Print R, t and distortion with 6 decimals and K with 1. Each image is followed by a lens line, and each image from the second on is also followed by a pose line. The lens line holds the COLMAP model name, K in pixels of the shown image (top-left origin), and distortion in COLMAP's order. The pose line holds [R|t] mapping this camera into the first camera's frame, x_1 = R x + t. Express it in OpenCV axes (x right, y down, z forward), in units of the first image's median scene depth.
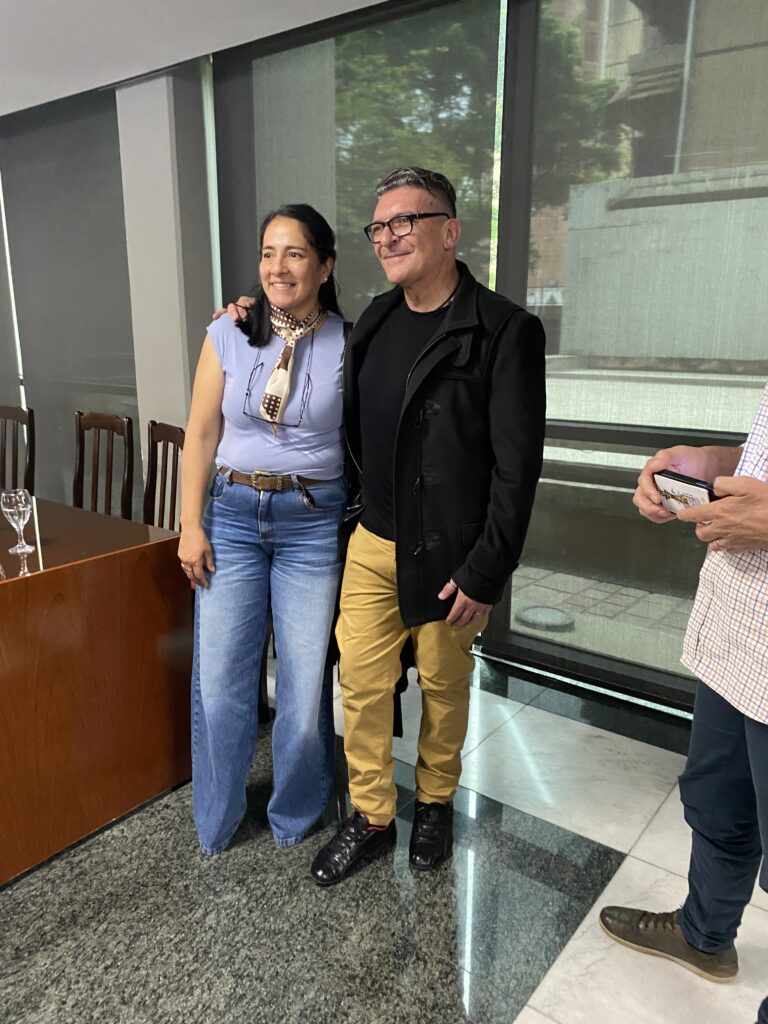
lens RADIAL K [[792.3, 0, 366.2], [0, 792.3, 534.0], [0, 0, 1]] dist [0.008102, -0.012614]
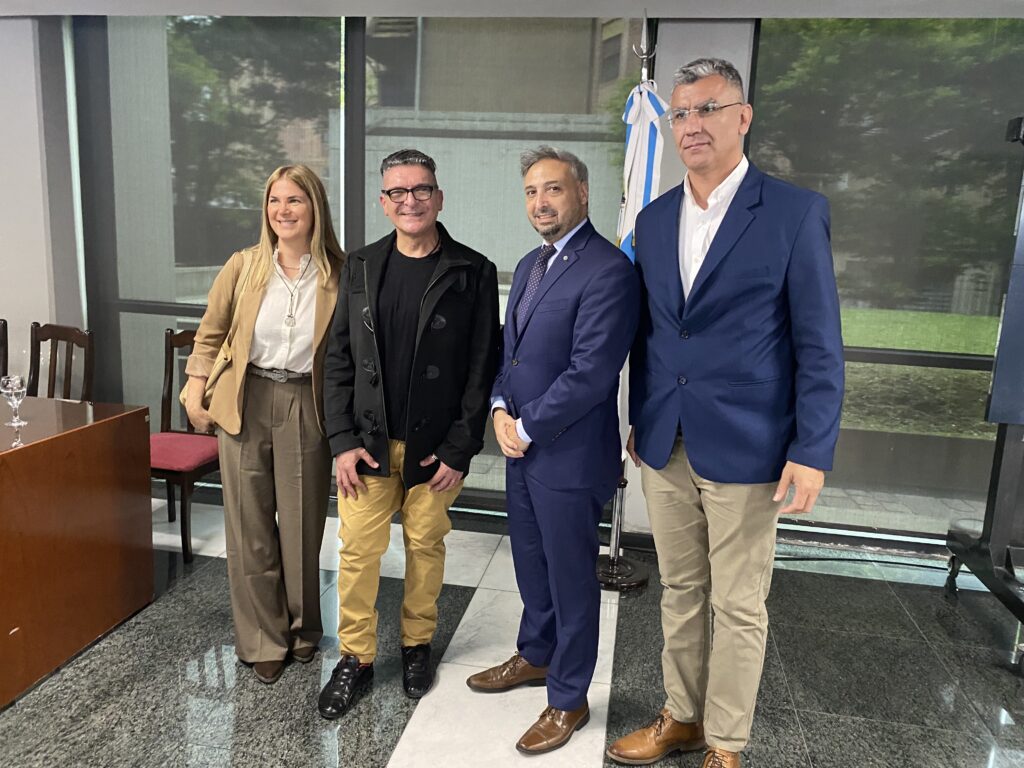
lens RADIAL K [[792.3, 0, 526.5], [0, 792.3, 384.4], [0, 0, 1]] dist [0.008102, -0.012614]
pose [[0.878621, -0.048617, 0.475038, -0.320605], [0.079215, 0.995860, -0.044595, 0.077477], [-0.470903, 0.076812, 0.878835, -0.477564]]
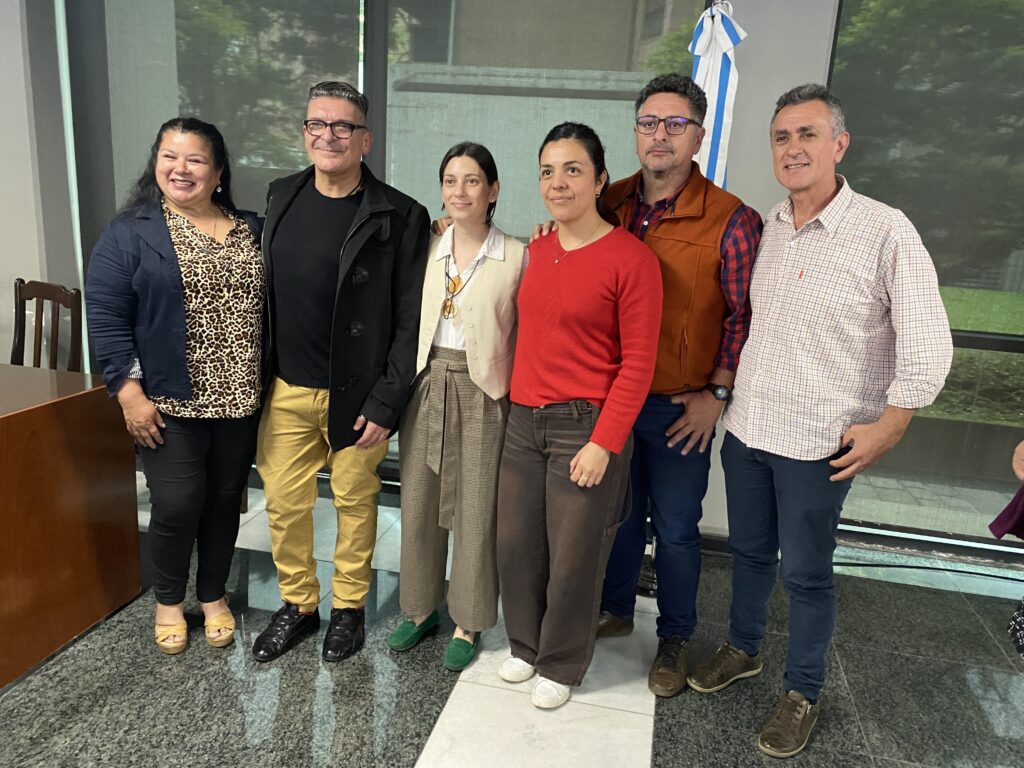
lens RADIAL K [[792.3, 0, 528.6], [0, 792.3, 401.0], [0, 0, 1]] dist [0.008102, -0.012614]
pose [[0.894652, -0.052881, 0.443624, -0.239451], [0.052060, 0.998545, 0.014042, 0.050512], [-0.443721, 0.010532, 0.896103, -0.295746]]
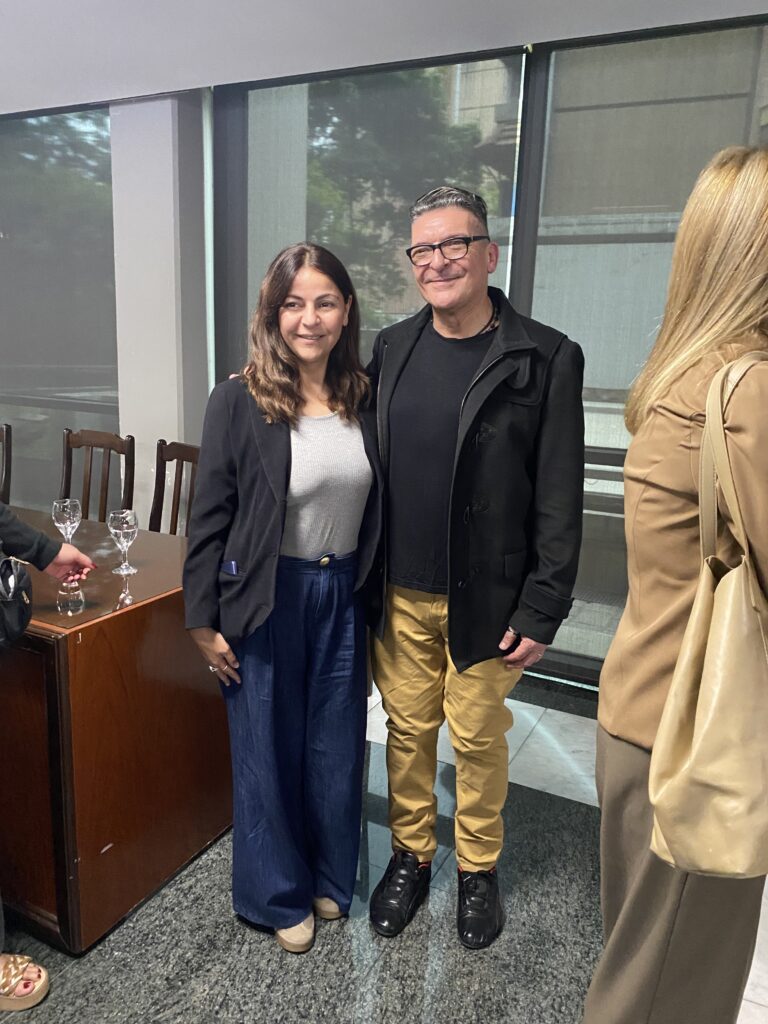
lens RADIAL K [[792.3, 0, 383.5], [0, 792.3, 520.6], [0, 0, 1]] dist [0.008102, -0.012614]
pose [[0.980507, -0.006628, 0.196374, -0.314291], [0.014411, 0.999165, -0.038231, -0.000742], [-0.195957, 0.040316, 0.979783, -0.029295]]
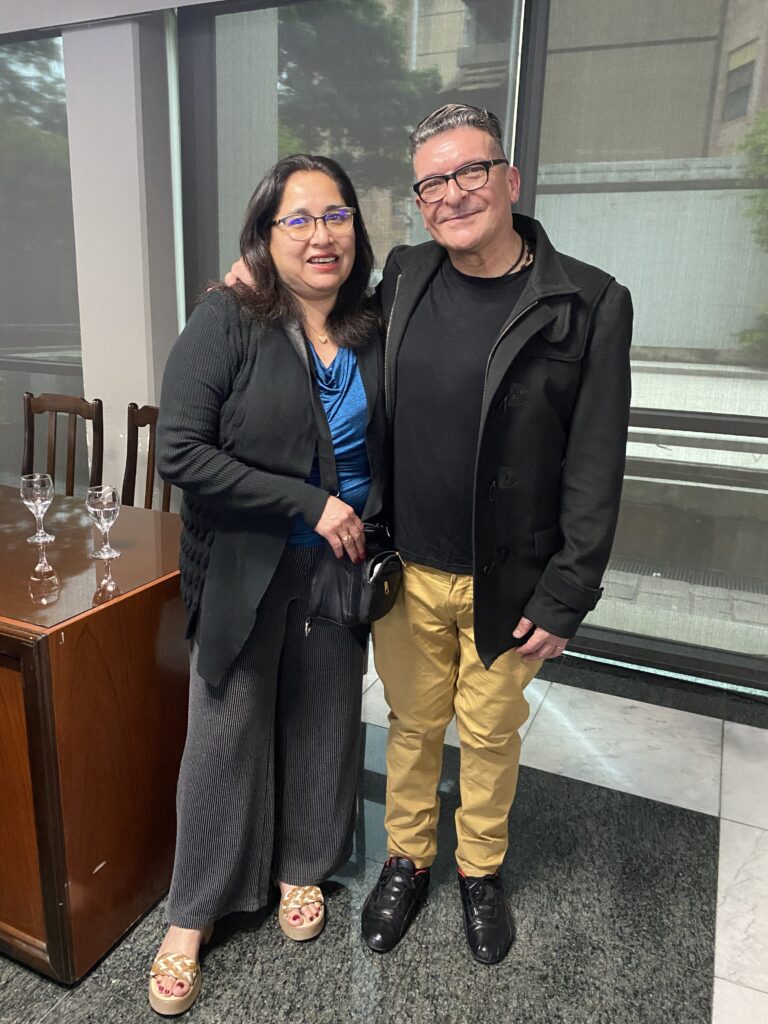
lens RADIAL K [[792.3, 0, 374.0], [0, 792.3, 520.7], [0, 0, 1]] dist [0.008102, -0.012614]
pose [[0.972475, -0.034561, 0.230429, -0.349280], [0.032088, 0.999380, 0.014476, -0.020421], [-0.230787, -0.006683, 0.972981, 0.082936]]
